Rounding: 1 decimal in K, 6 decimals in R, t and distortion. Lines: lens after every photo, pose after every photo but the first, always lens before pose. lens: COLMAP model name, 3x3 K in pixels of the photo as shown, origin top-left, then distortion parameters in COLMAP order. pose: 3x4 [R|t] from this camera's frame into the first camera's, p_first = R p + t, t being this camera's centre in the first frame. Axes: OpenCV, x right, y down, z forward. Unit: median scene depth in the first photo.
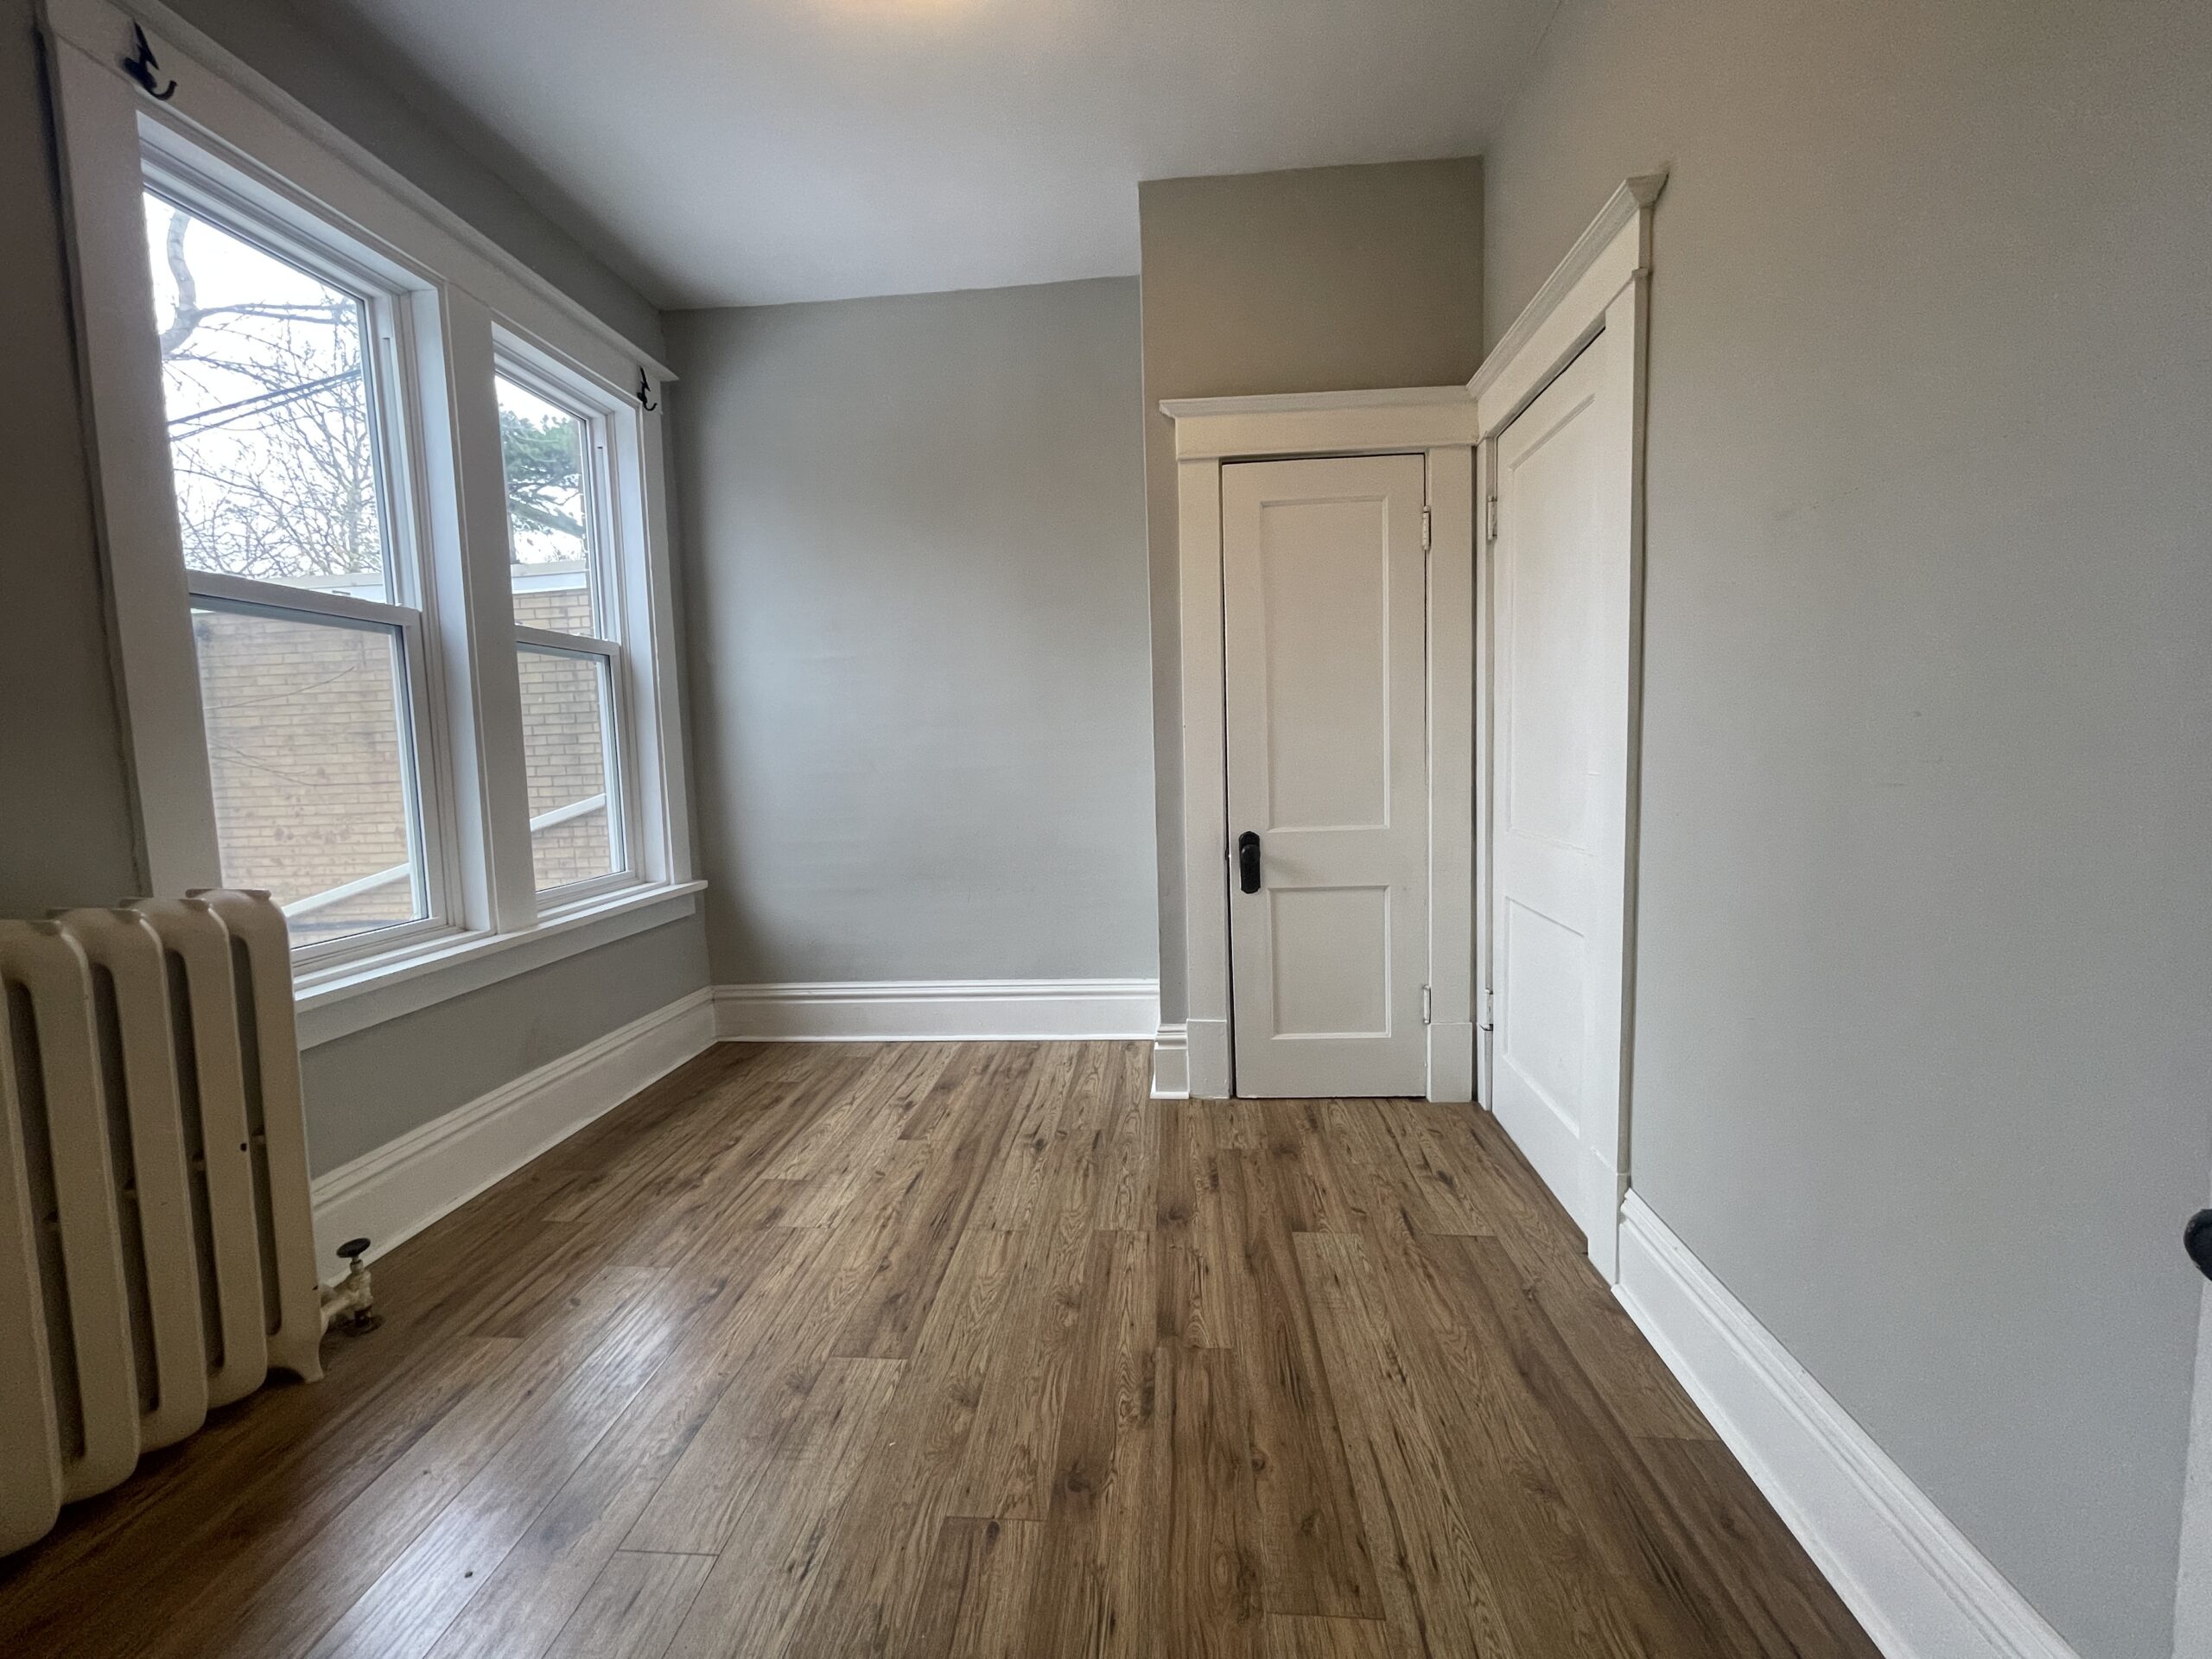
lens RADIAL K [[899.3, 0, 1104.5], [0, 899.3, 836.6], [0, 0, 1]] dist [0.001946, 0.000080]
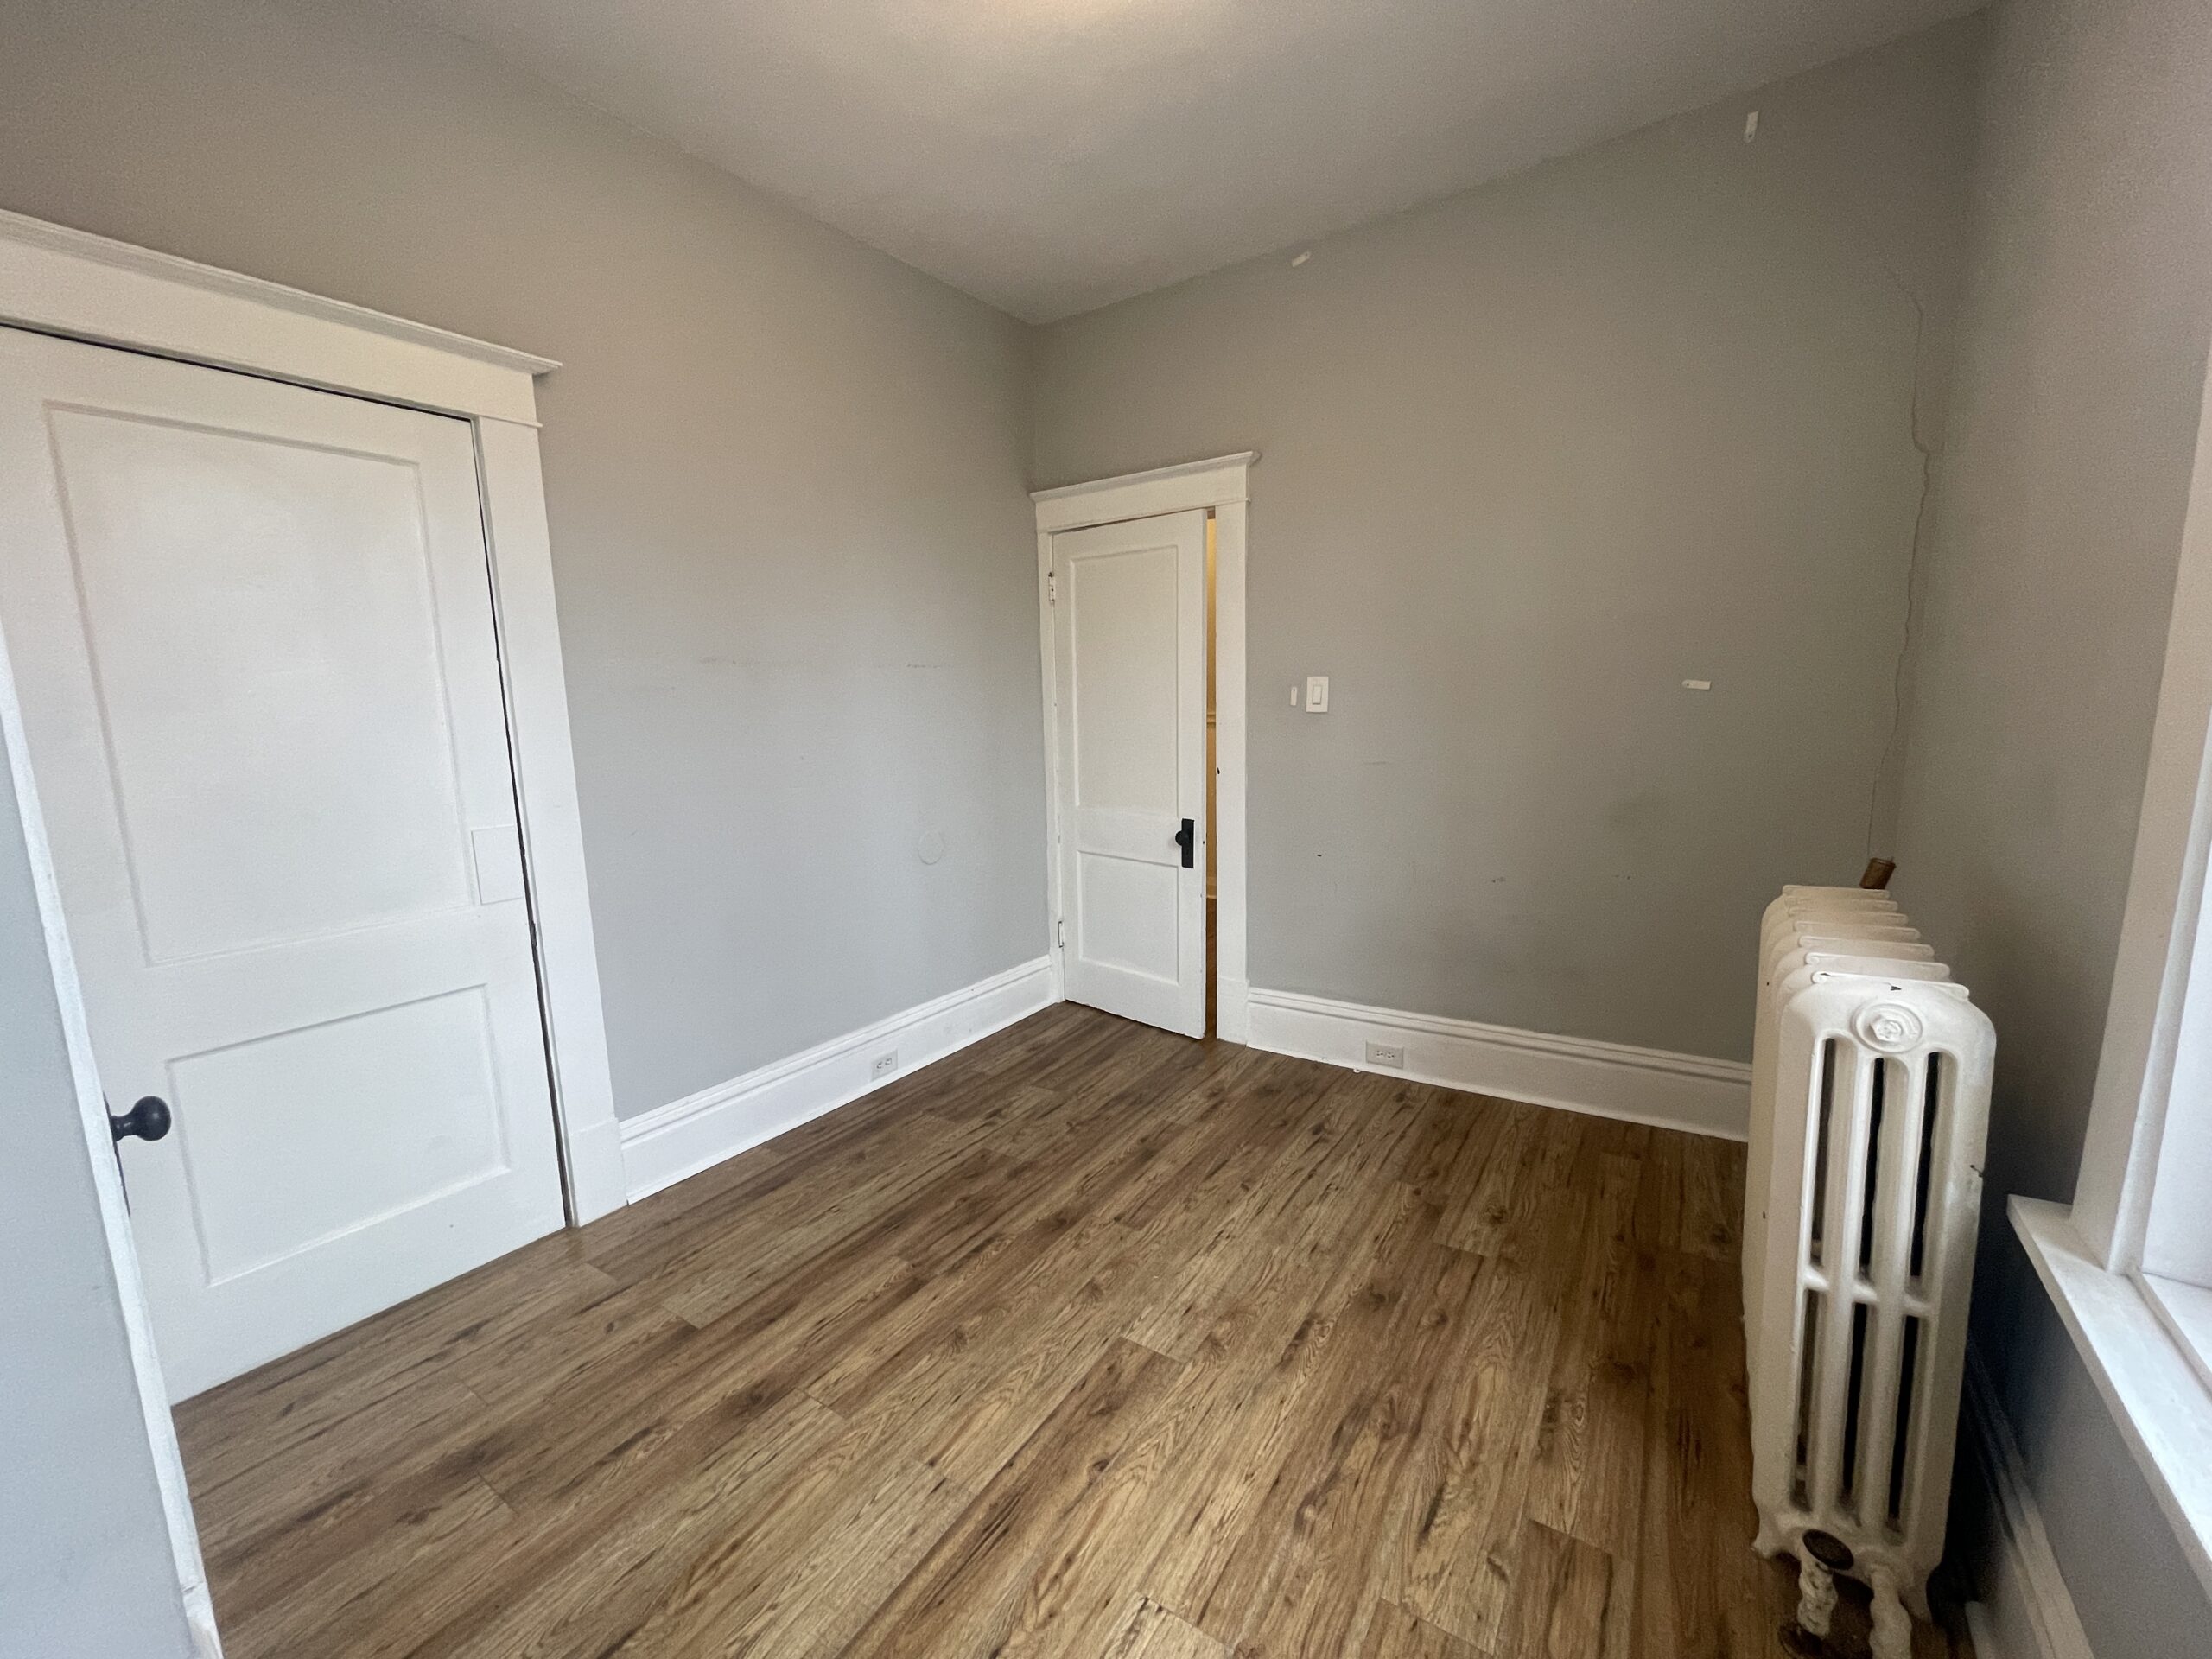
lens RADIAL K [[899.3, 0, 1104.5], [0, 899.3, 836.6], [0, 0, 1]] dist [0.001946, 0.000080]
pose [[-0.874058, -0.025027, 0.485176, -0.674373], [0.098967, 0.968559, 0.228254, -0.249506], [-0.475634, 0.247524, -0.844099, 1.672530]]
